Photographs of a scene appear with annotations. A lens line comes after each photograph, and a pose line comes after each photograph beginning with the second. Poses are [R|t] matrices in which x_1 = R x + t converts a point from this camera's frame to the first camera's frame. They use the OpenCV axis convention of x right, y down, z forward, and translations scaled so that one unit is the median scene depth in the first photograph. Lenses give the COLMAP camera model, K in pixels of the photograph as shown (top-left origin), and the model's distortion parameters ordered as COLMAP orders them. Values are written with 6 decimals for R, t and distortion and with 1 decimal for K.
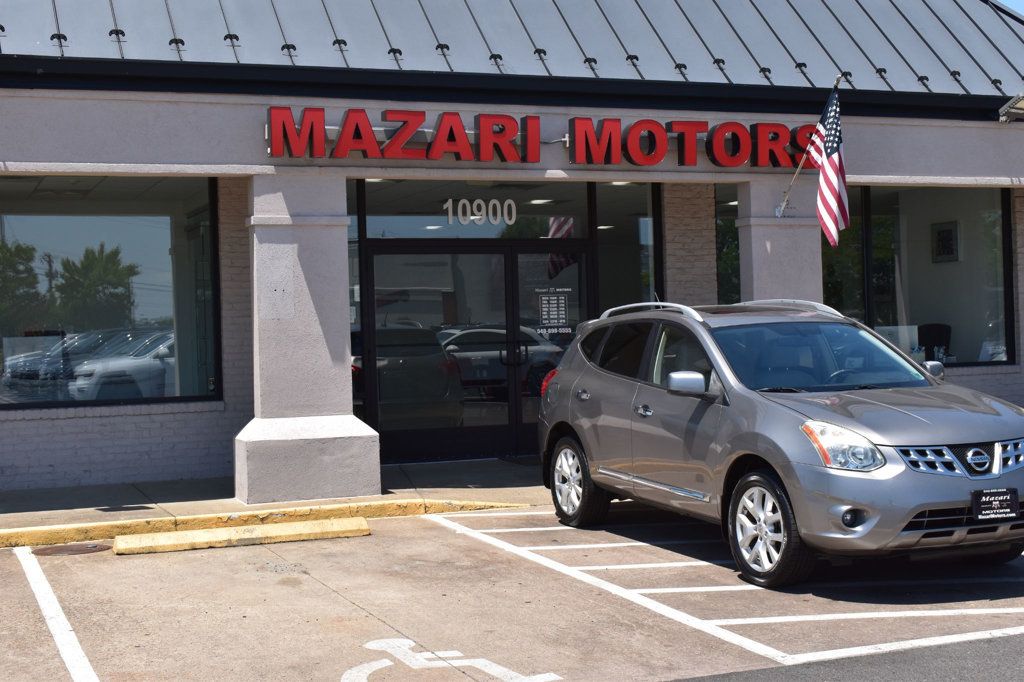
lens RADIAL K [[1481.0, 0, 512.0], [0, 1481.0, 341.0], [0, 0, 1]] dist [-0.010480, -0.045553]
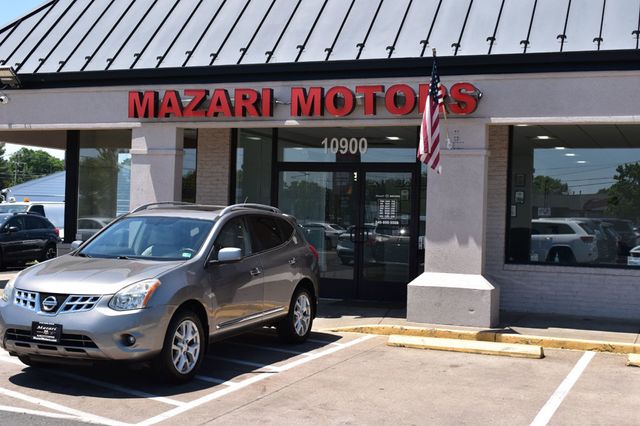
lens RADIAL K [[909.1, 0, 320.0], [0, 909.1, 213.0], [0, 0, 1]] dist [-0.034999, -0.032843]
pose [[0.711071, 0.046248, -0.701597, 0.800245], [-0.055366, 0.998419, 0.009700, -0.027610], [0.700937, 0.031947, 0.712508, 0.341059]]
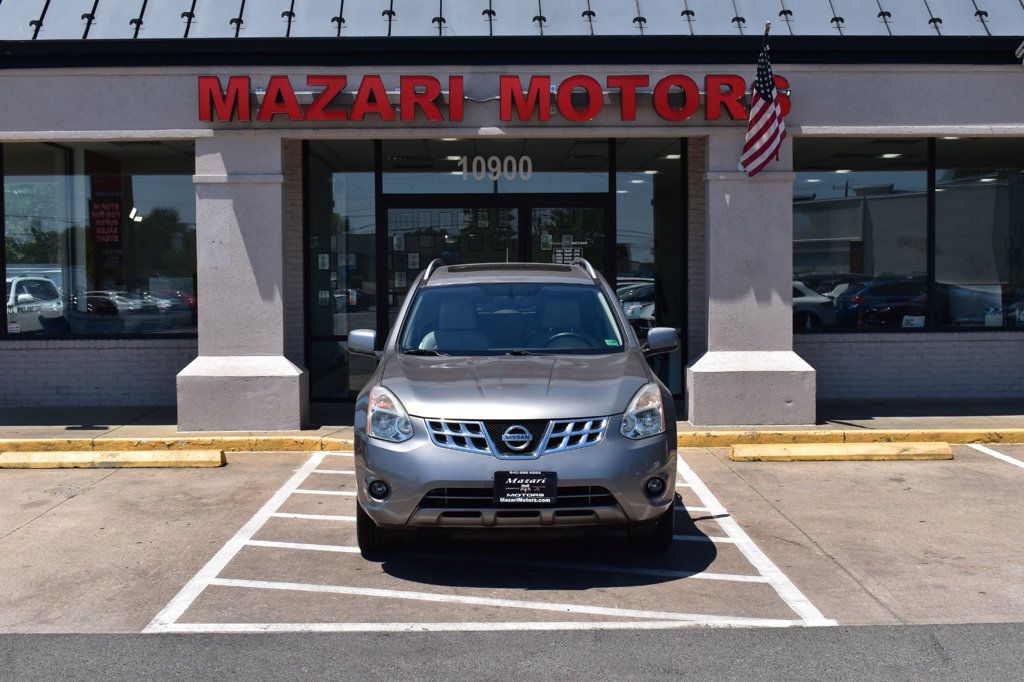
lens RADIAL K [[1302.2, 0, 512.0], [0, 1302.2, 341.0], [0, 0, 1]] dist [-0.032691, -0.044936]
pose [[0.931968, 0.038528, -0.360487, 0.400768], [-0.022061, 0.998521, 0.049685, -0.013090], [0.361869, -0.038352, 0.931440, 0.165789]]
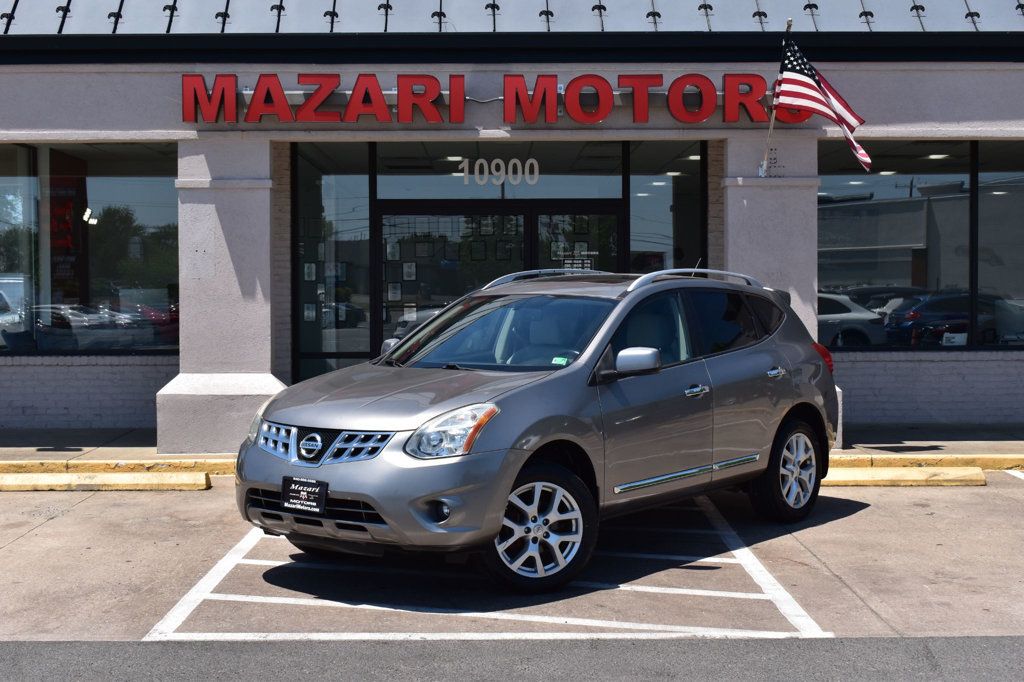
lens RADIAL K [[1525.9, 0, 512.0], [0, 1525.9, 341.0], [0, 0, 1]] dist [-0.009418, -0.051086]
pose [[0.929315, 0.035898, -0.367540, 0.438181], [-0.024986, 0.999096, 0.034405, -0.013194], [0.368442, -0.022789, 0.929371, 0.082445]]
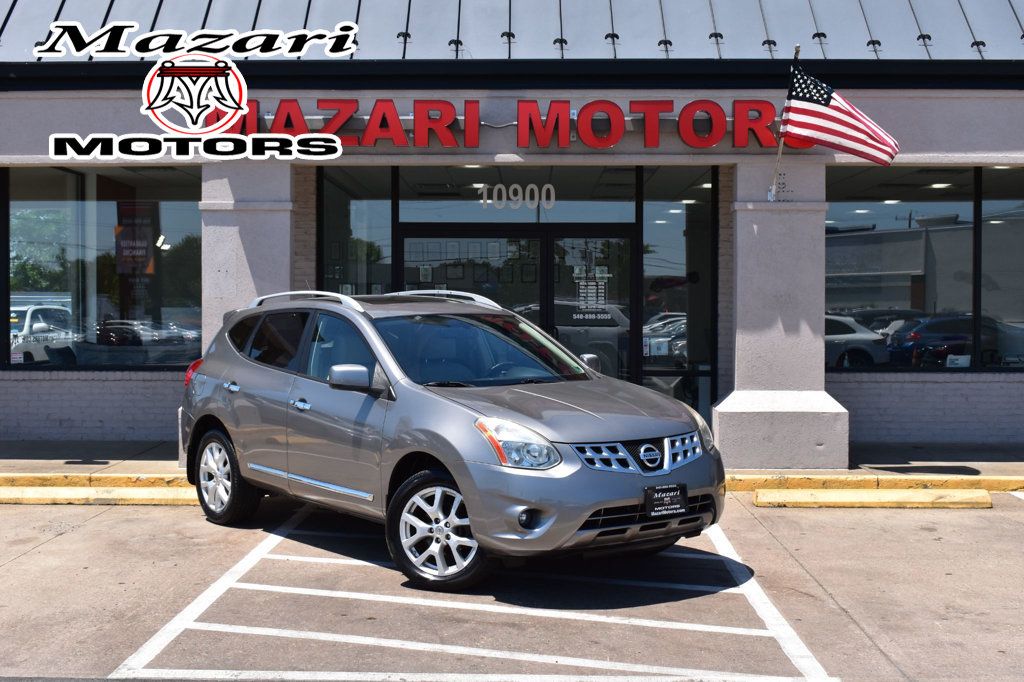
lens RADIAL K [[1362.6, 0, 512.0], [0, 1362.6, 341.0], [0, 0, 1]] dist [-0.026155, -0.042782]
pose [[0.918415, 0.038096, -0.393781, 0.421106], [-0.030948, 0.999221, 0.024489, -0.014022], [0.394407, -0.010305, 0.918878, 0.174778]]
